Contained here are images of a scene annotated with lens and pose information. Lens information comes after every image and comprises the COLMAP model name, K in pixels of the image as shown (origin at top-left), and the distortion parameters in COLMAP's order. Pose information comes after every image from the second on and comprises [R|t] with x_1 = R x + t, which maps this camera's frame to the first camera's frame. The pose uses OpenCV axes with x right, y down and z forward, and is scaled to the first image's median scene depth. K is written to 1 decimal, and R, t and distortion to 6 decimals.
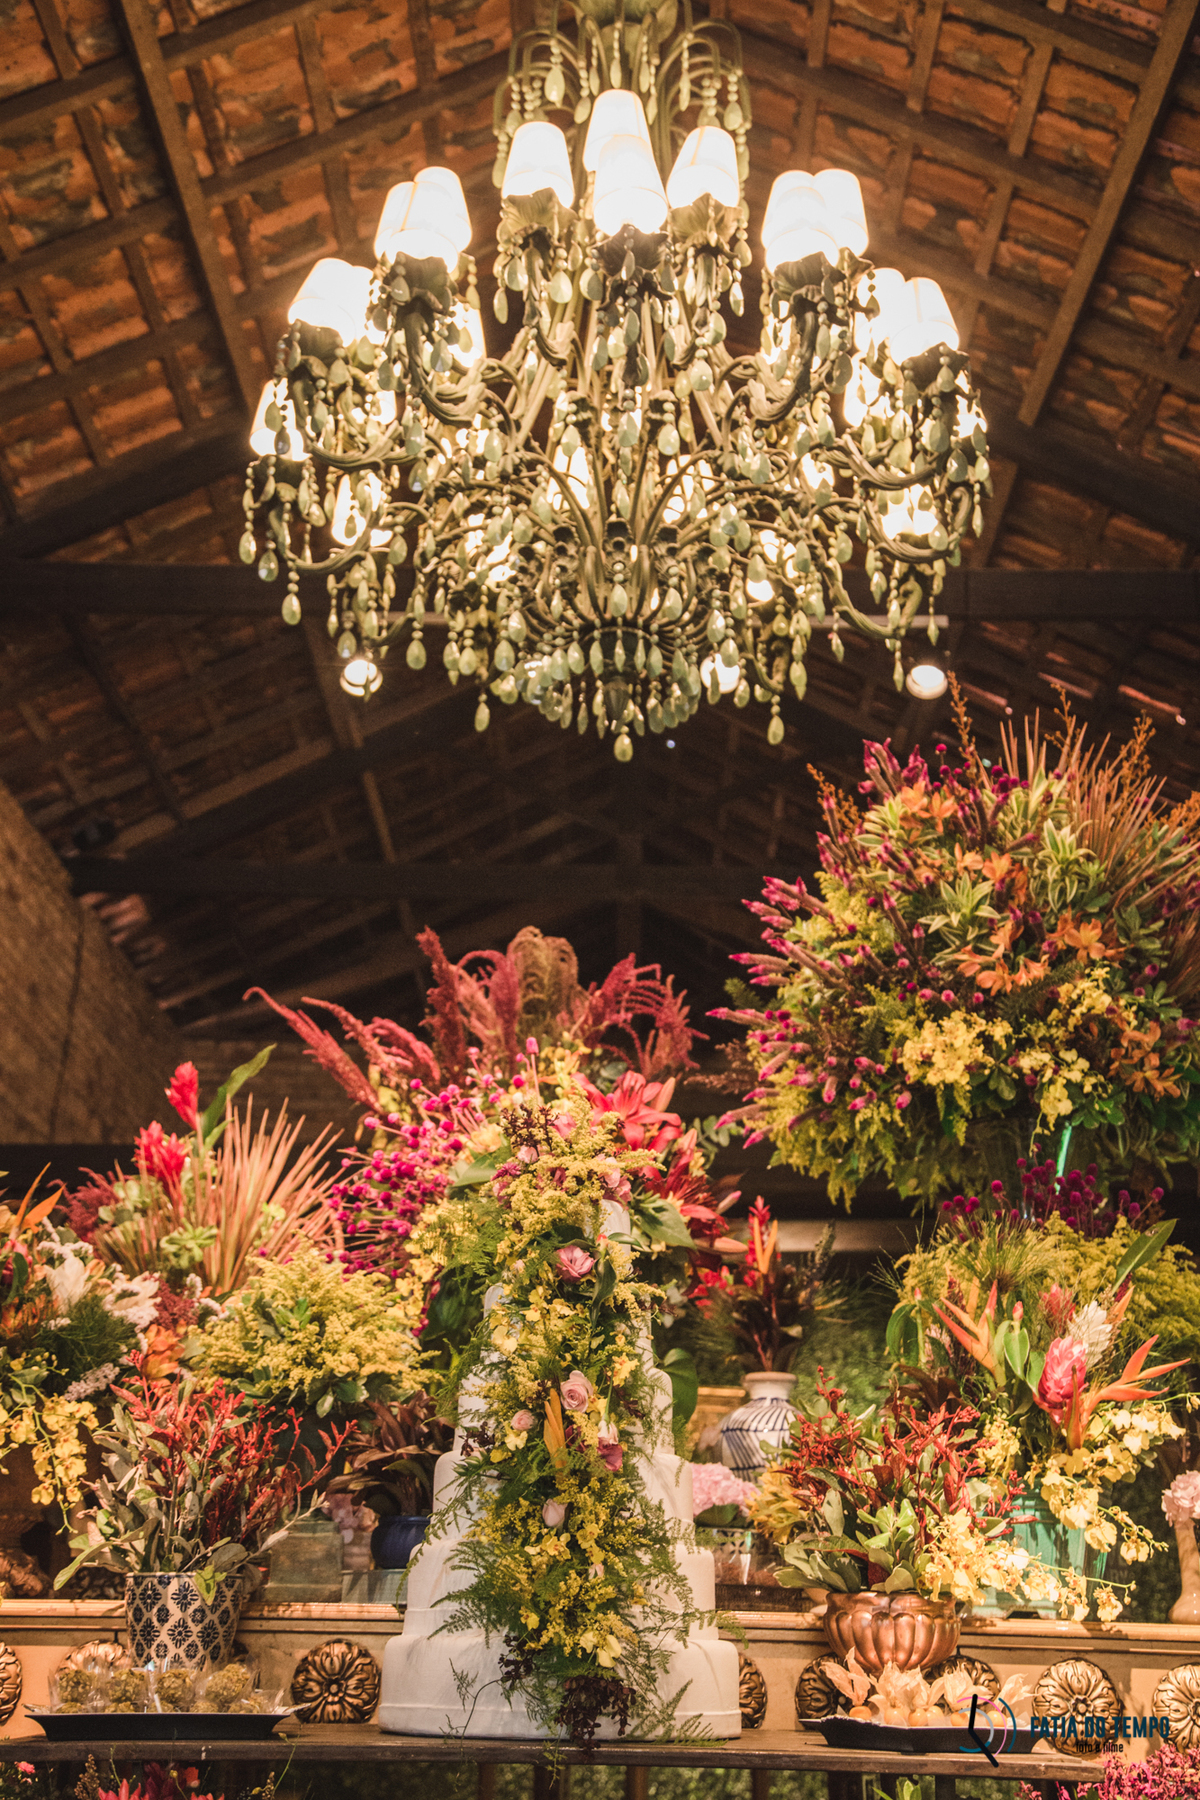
lens RADIAL K [[2167.4, 0, 600.0], [0, 2167.4, 900.0], [0, 0, 1]] dist [0.019158, 0.012521]
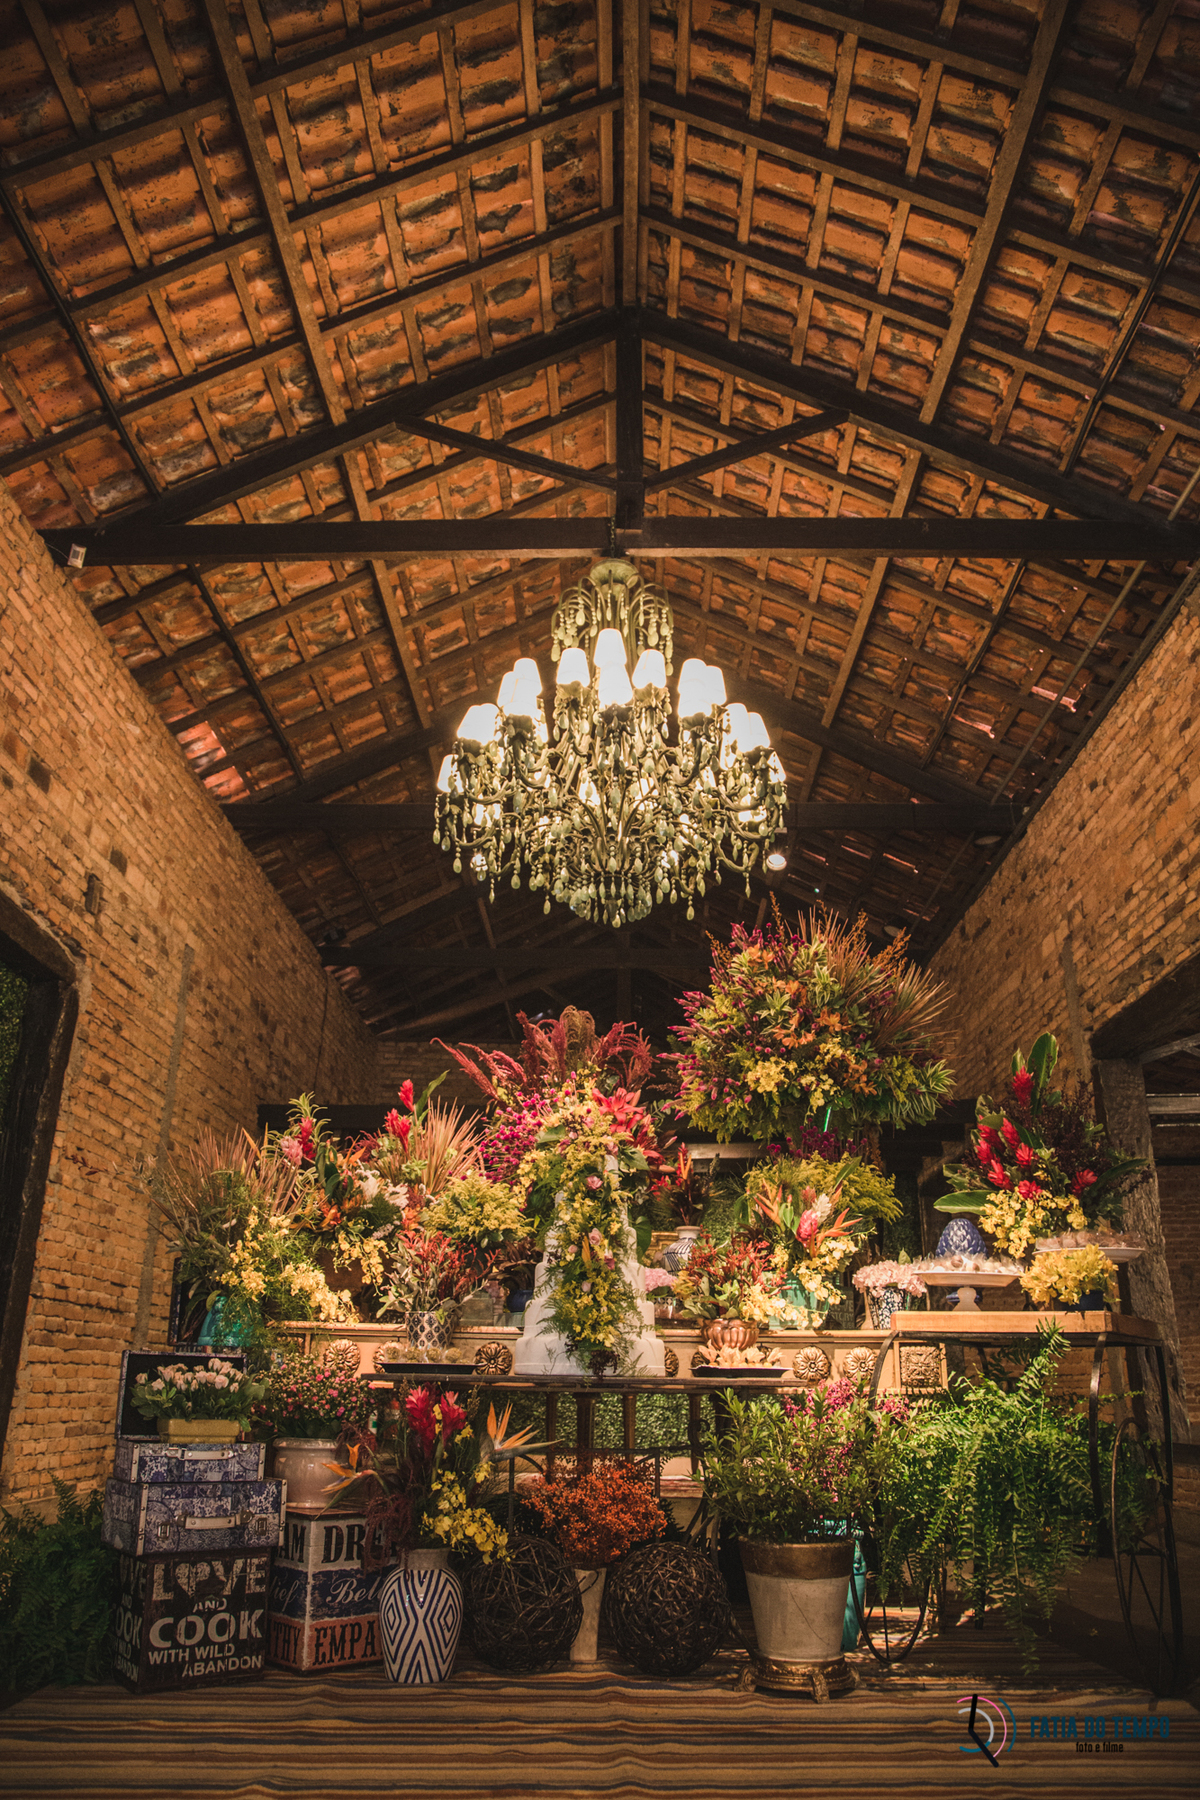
lens RADIAL K [[1257.0, 0, 600.0], [0, 1257.0, 900.0], [0, 0, 1]] dist [-0.160777, 0.000417]
pose [[0.999941, -0.008894, -0.006179, 0.003767], [0.008641, 0.999166, -0.039901, -0.054372], [0.006529, 0.039846, 0.999185, -0.231528]]
